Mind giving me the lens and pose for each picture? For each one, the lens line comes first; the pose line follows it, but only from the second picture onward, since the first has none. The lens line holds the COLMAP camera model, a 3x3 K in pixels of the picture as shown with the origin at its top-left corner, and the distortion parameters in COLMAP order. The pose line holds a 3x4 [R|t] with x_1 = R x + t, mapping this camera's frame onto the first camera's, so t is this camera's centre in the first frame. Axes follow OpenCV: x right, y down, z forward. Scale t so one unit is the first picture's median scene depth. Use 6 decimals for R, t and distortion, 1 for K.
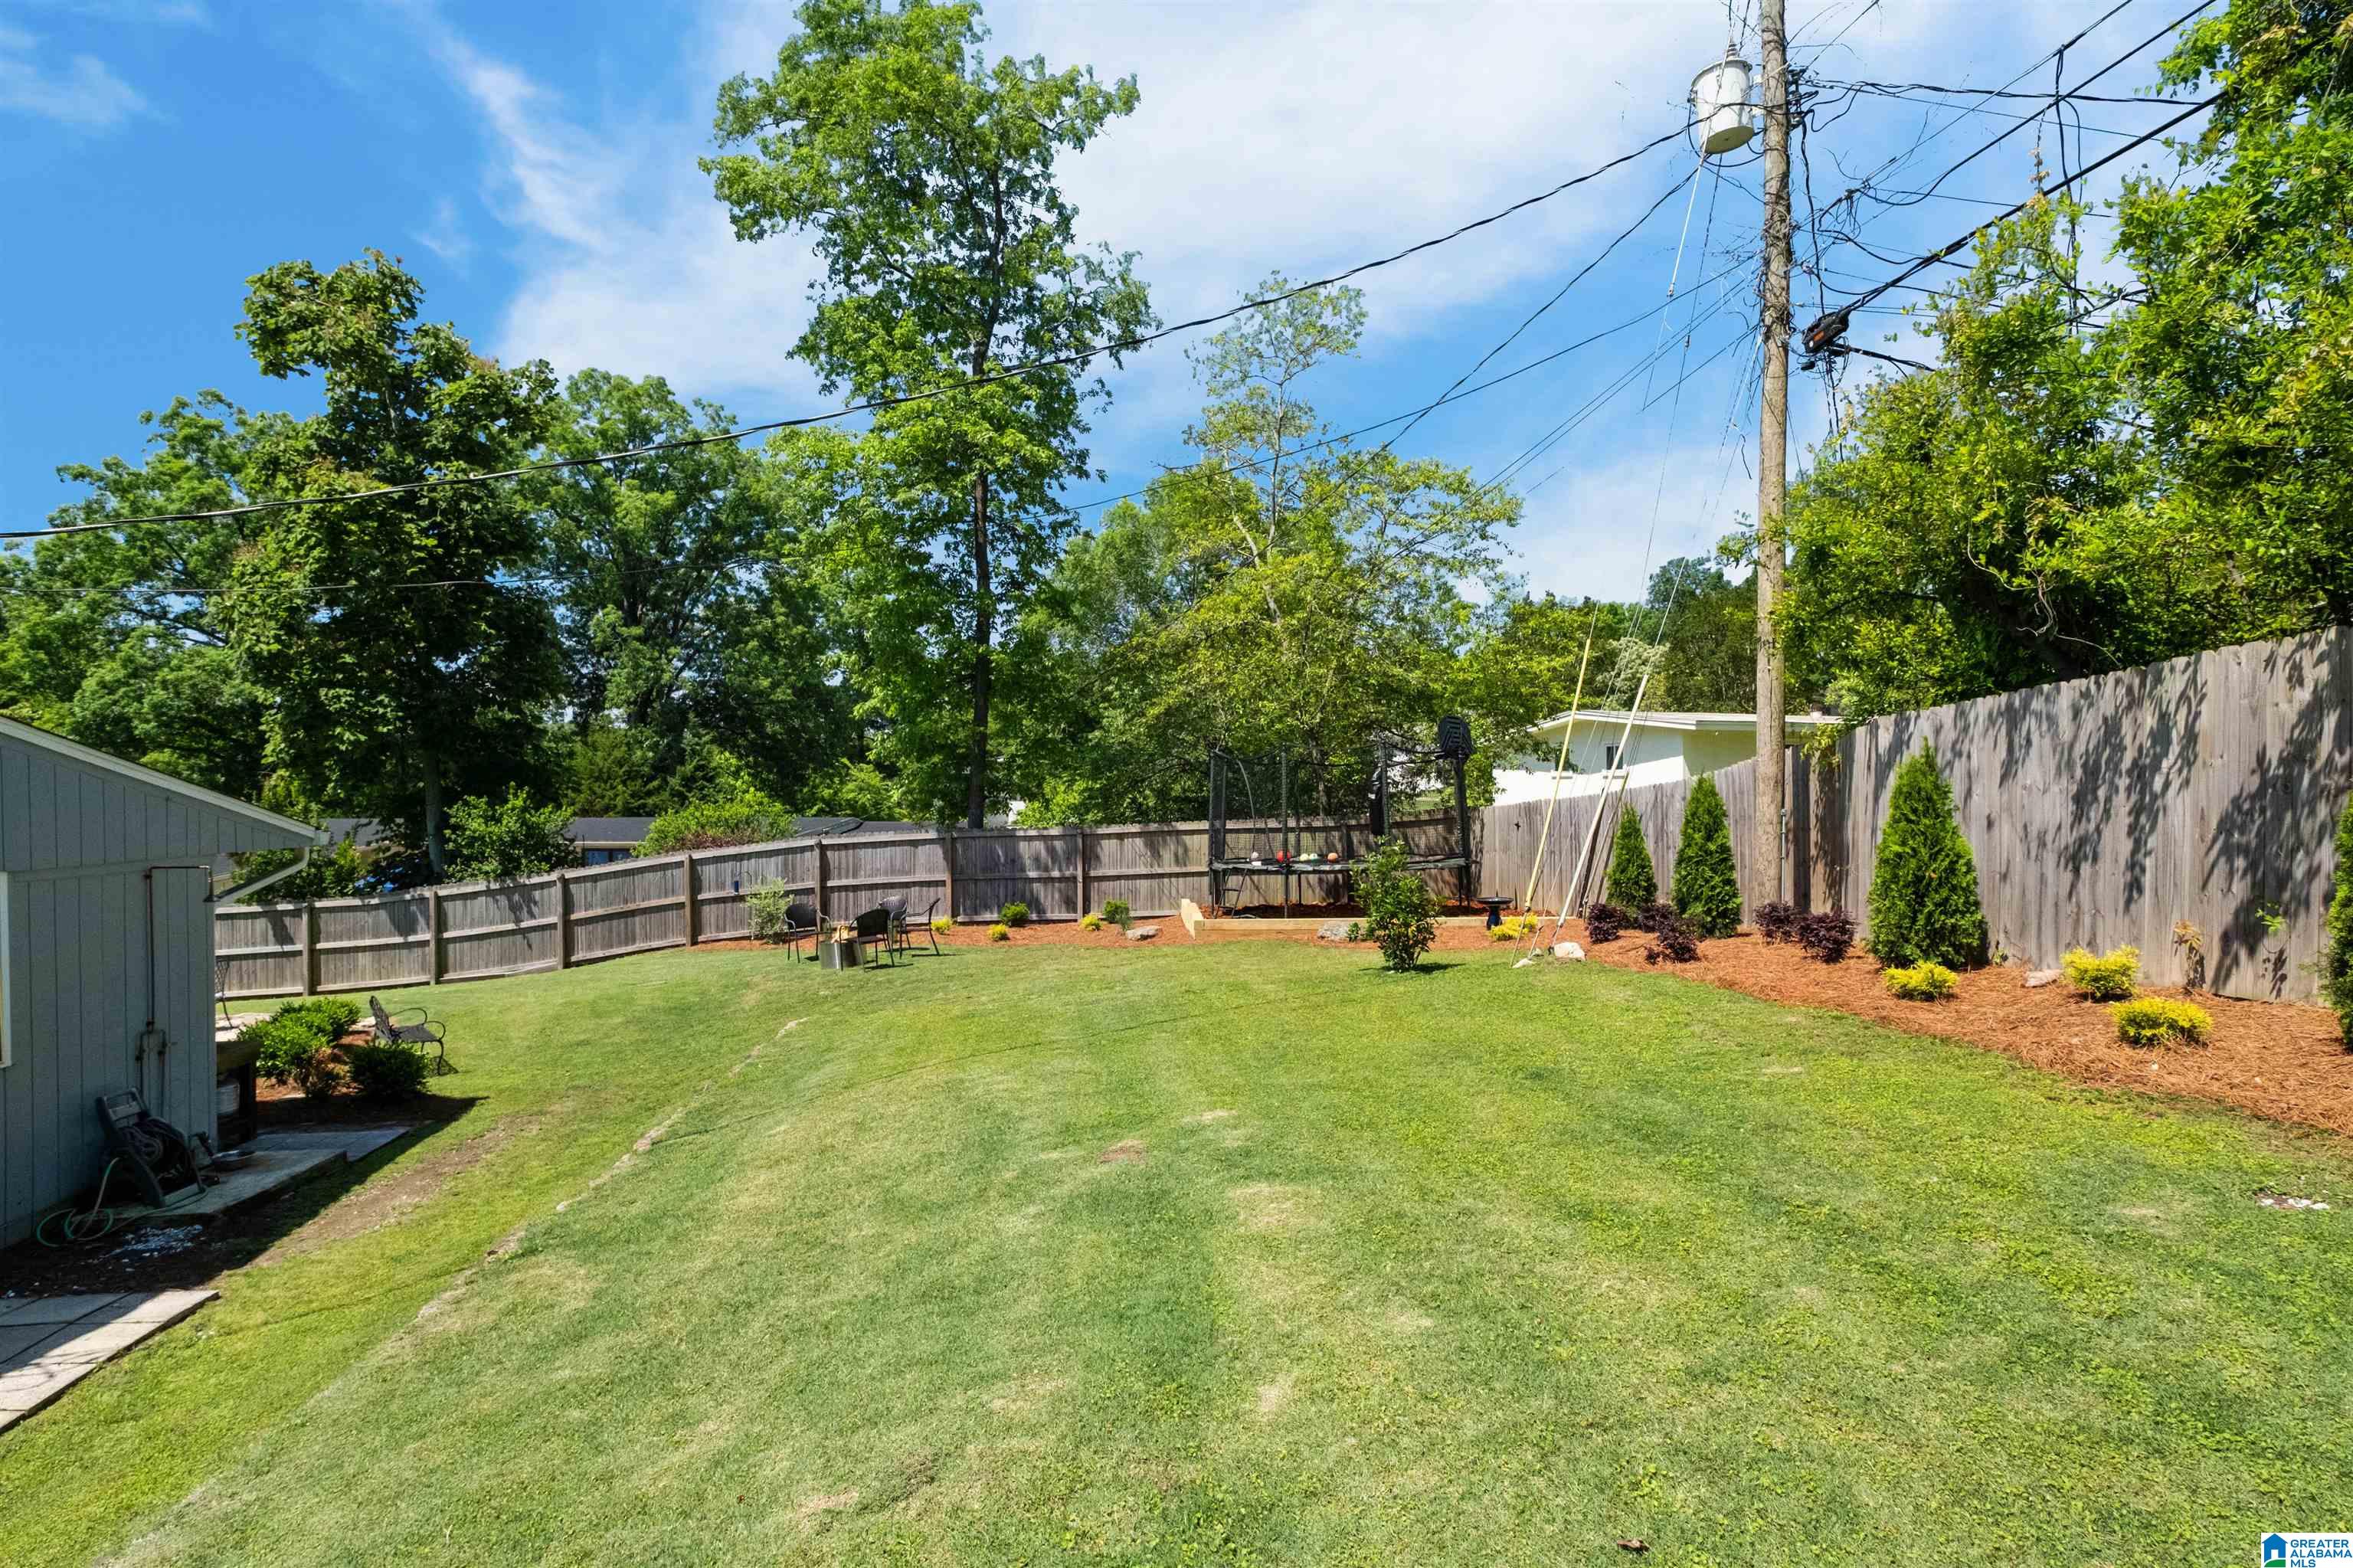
lens RADIAL K [[1203.7, 0, 1165.8], [0, 1203.7, 791.1], [0, 0, 1]] dist [-0.004336, 0.002855]
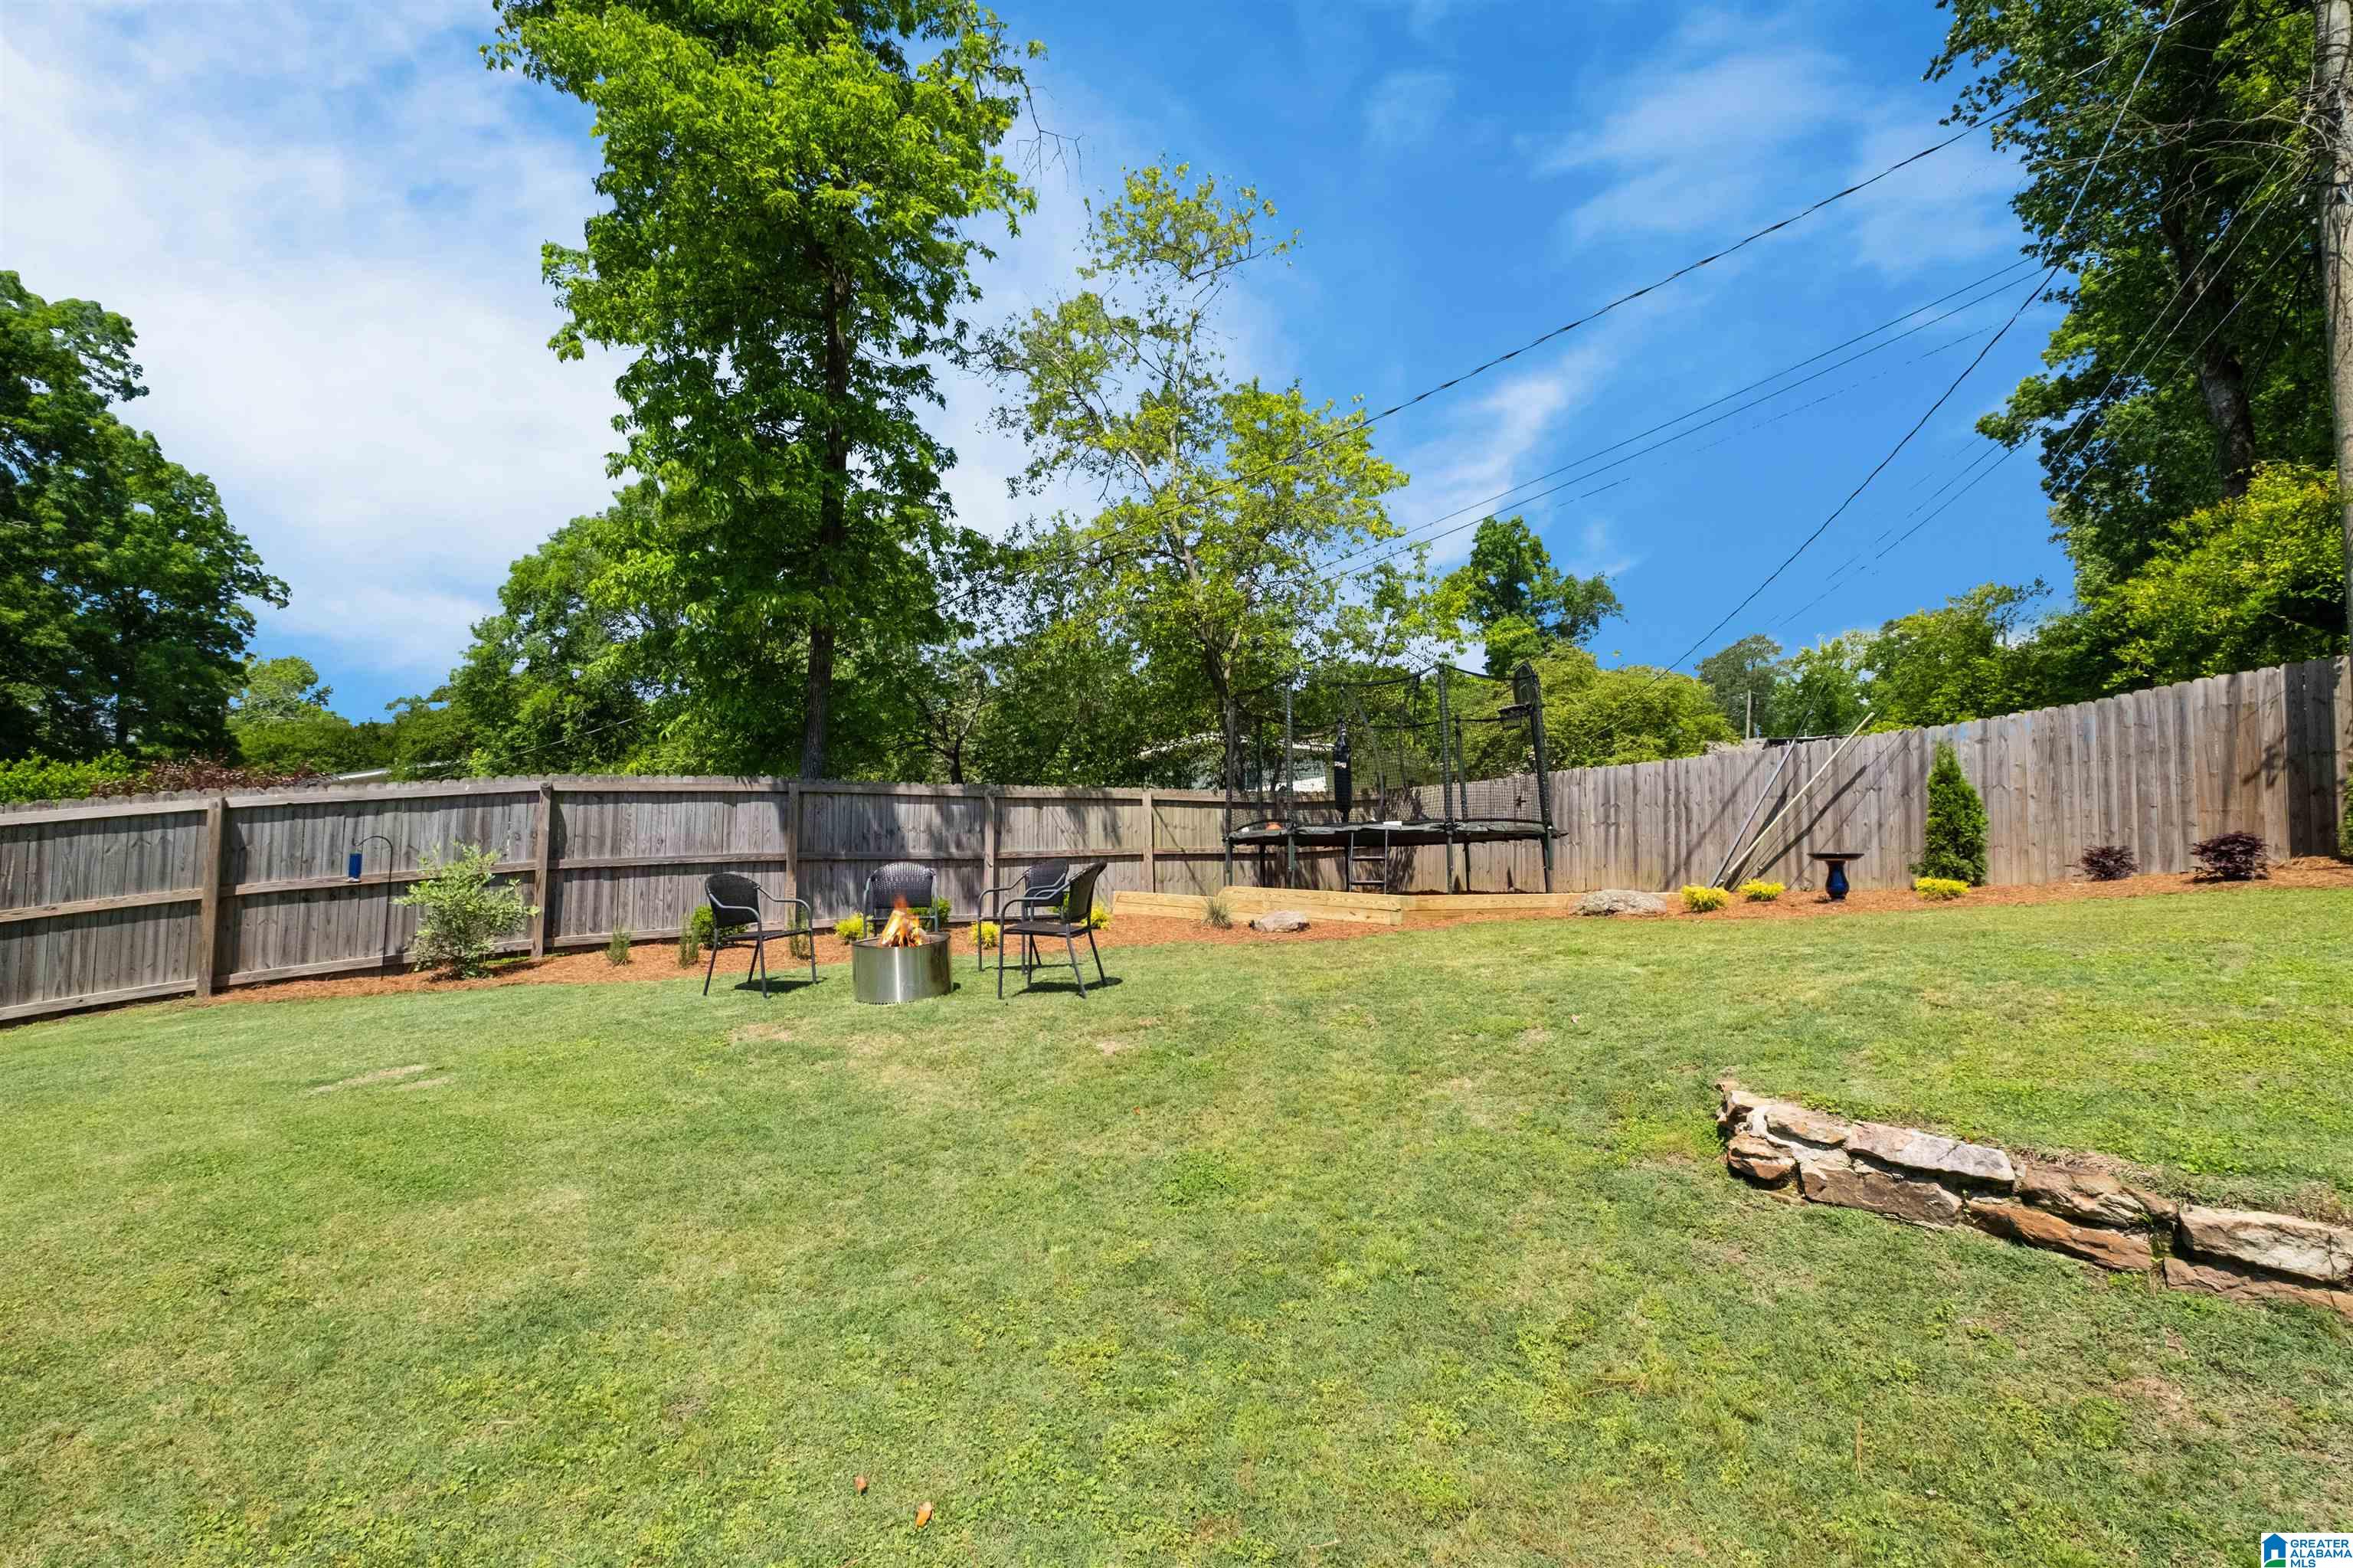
lens RADIAL K [[1036.3, 0, 1171.4], [0, 1036.3, 786.6], [0, 0, 1]] dist [-0.004291, -0.001113]
pose [[0.817378, 0.055501, 0.573422, -0.323560], [-0.017770, 0.997304, -0.071198, 0.070303], [-0.575828, 0.048005, 0.816161, 0.459295]]
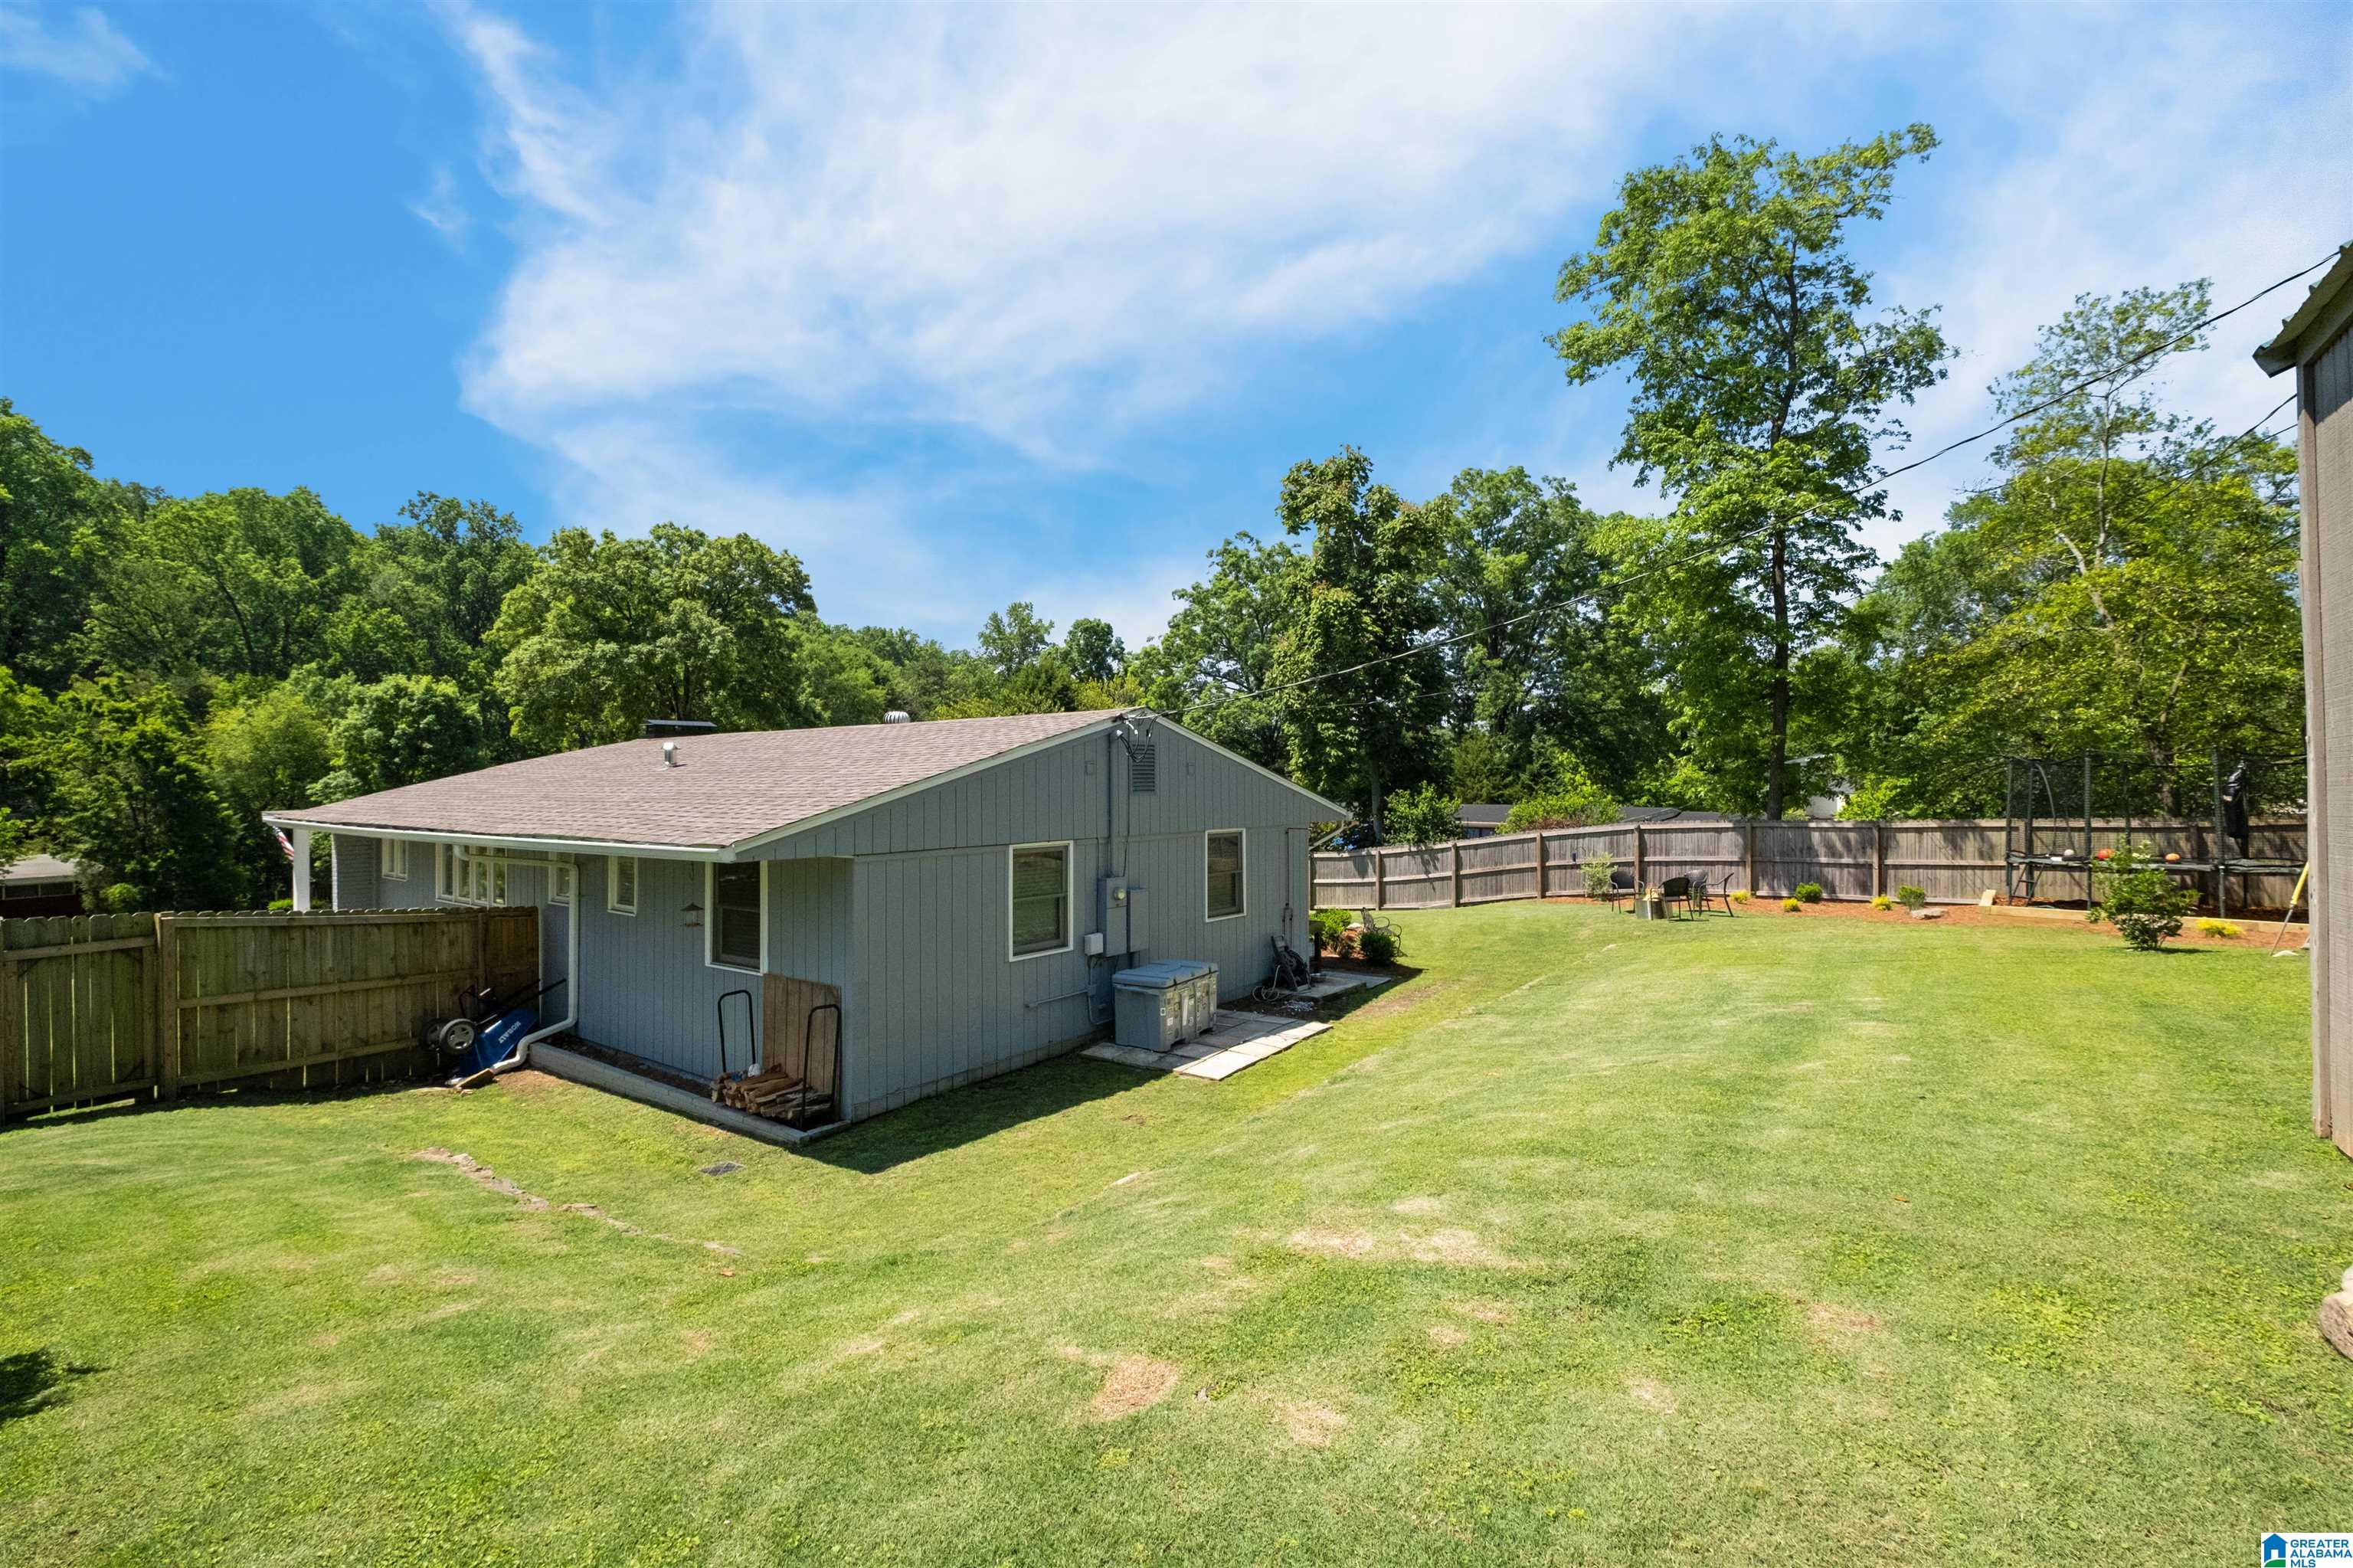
lens RADIAL K [[1036.3, 0, 1181.6], [0, 1036.3, 778.4], [0, 0, 1]] dist [-0.004291, -0.001113]
pose [[0.761709, 0.001972, -0.647917, 0.063625], [-0.003797, 0.999992, -0.001420, -0.007115], [0.647908, 0.003541, 0.761710, -0.181599]]
